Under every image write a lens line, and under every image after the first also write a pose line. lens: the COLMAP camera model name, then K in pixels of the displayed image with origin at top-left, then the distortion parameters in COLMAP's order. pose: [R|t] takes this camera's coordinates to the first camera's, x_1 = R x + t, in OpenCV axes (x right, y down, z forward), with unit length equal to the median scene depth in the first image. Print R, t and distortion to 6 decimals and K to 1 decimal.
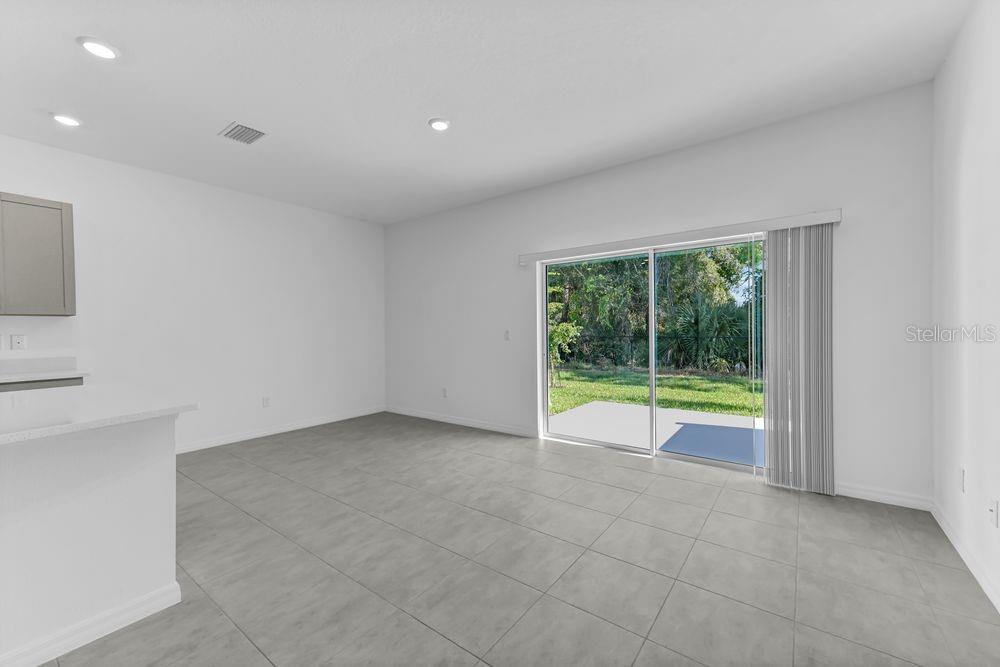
lens RADIAL K [[401.8, 0, 499.9], [0, 401.8, 331.0], [0, 0, 1]] dist [0.013736, -0.000194]
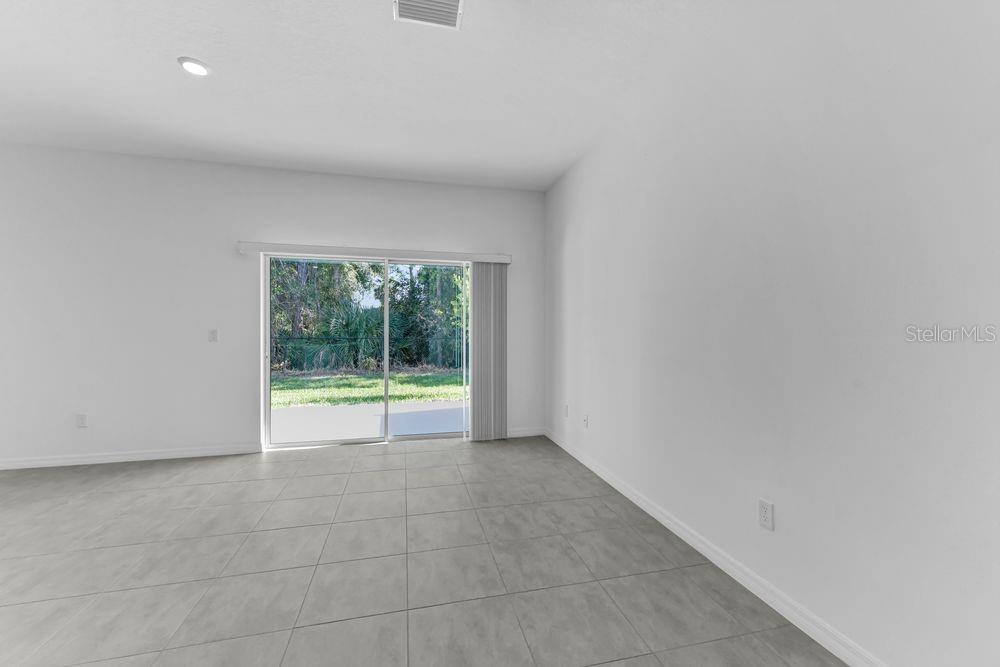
lens RADIAL K [[409.0, 0, 500.1], [0, 409.0, 348.1], [0, 0, 1]] dist [-0.001083, -0.000212]
pose [[0.634394, -0.024584, 0.772619, -0.333929], [-0.004037, 0.999375, 0.035113, 0.001399], [-0.773000, -0.025395, 0.633898, 0.023397]]
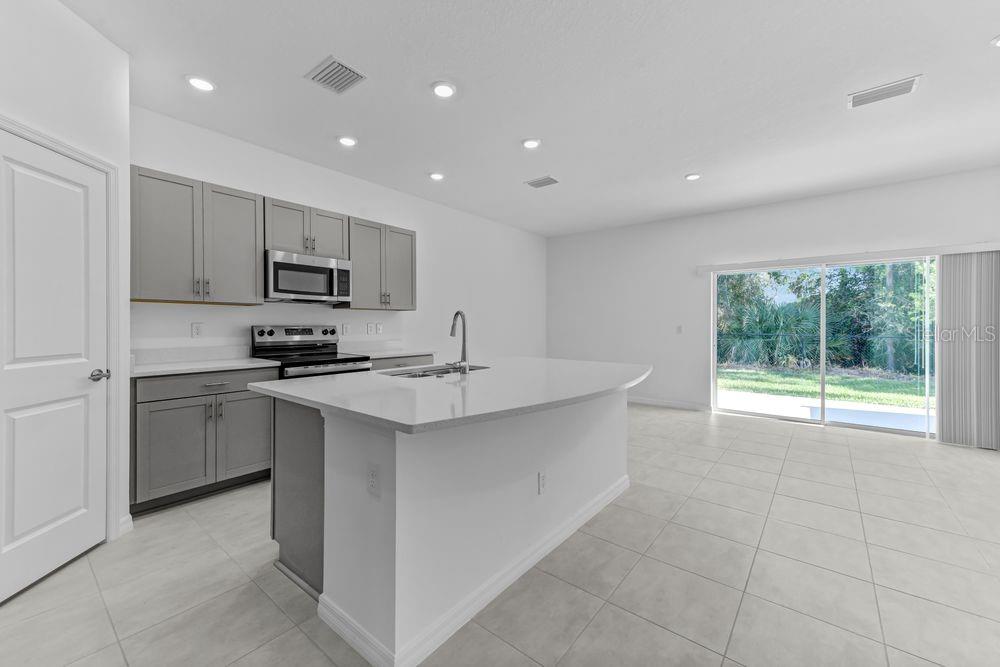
lens RADIAL K [[389.4, 0, 501.6], [0, 389.4, 320.2], [0, 0, 1]] dist [0.012317, -0.000105]
pose [[0.999054, 0.014338, -0.041045, -0.651807], [-0.015049, 0.999741, -0.017056, 0.013509], [0.040790, 0.017658, 0.999012, -0.321429]]
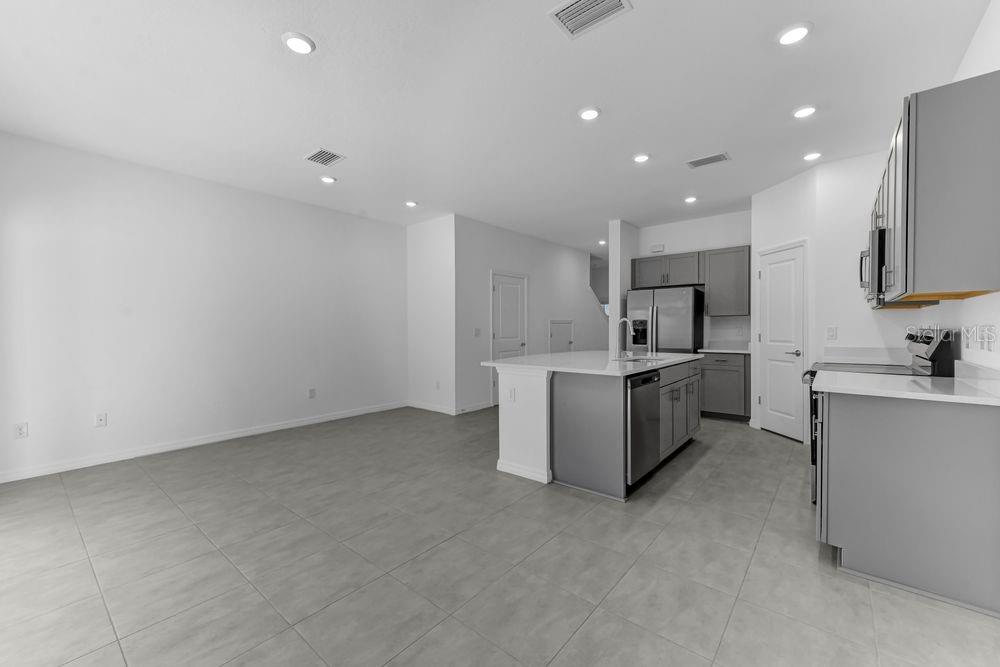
lens RADIAL K [[406.1, 0, 491.9], [0, 406.1, 330.6], [0, 0, 1]] dist [0.011226, -0.000173]
pose [[-0.997549, 0.016104, 0.068095, -0.473273], [0.017411, 0.999675, 0.018647, -0.008859], [-0.067772, 0.019787, -0.997505, 1.512613]]
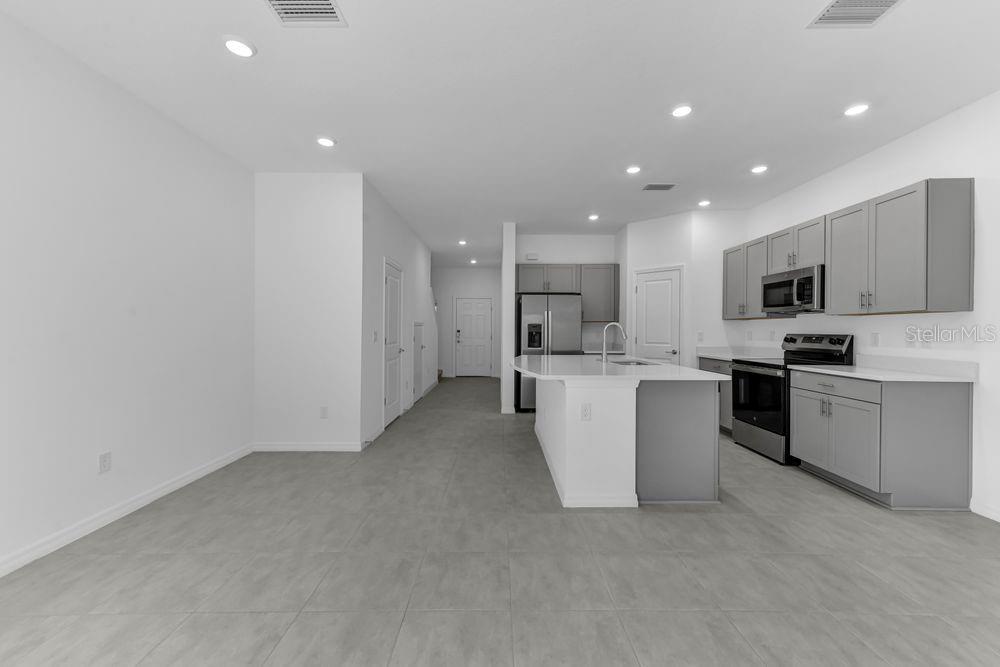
lens RADIAL K [[401.8, 0, 499.9], [0, 401.8, 331.0], [0, 0, 1]] dist [0.013736, -0.000194]
pose [[-0.799697, 0.009380, -0.600330, 0.158921], [-0.000222, 0.999873, 0.015919, -0.008438], [0.600403, 0.012864, -0.799594, 1.077607]]
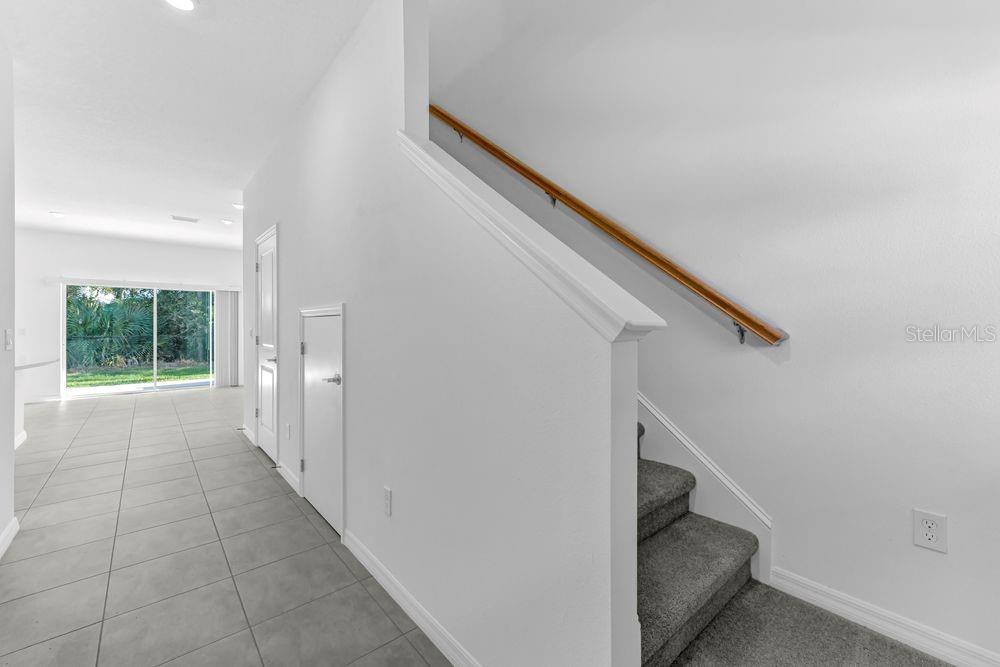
lens RADIAL K [[406.1, 0, 491.9], [0, 406.1, 330.6], [0, 0, 1]] dist [0.011226, -0.000173]
pose [[0.217465, 0.003723, 0.976061, -1.321383], [0.004750, 0.999977, -0.004872, 0.029697], [-0.976057, 0.005695, 0.217442, -1.123364]]
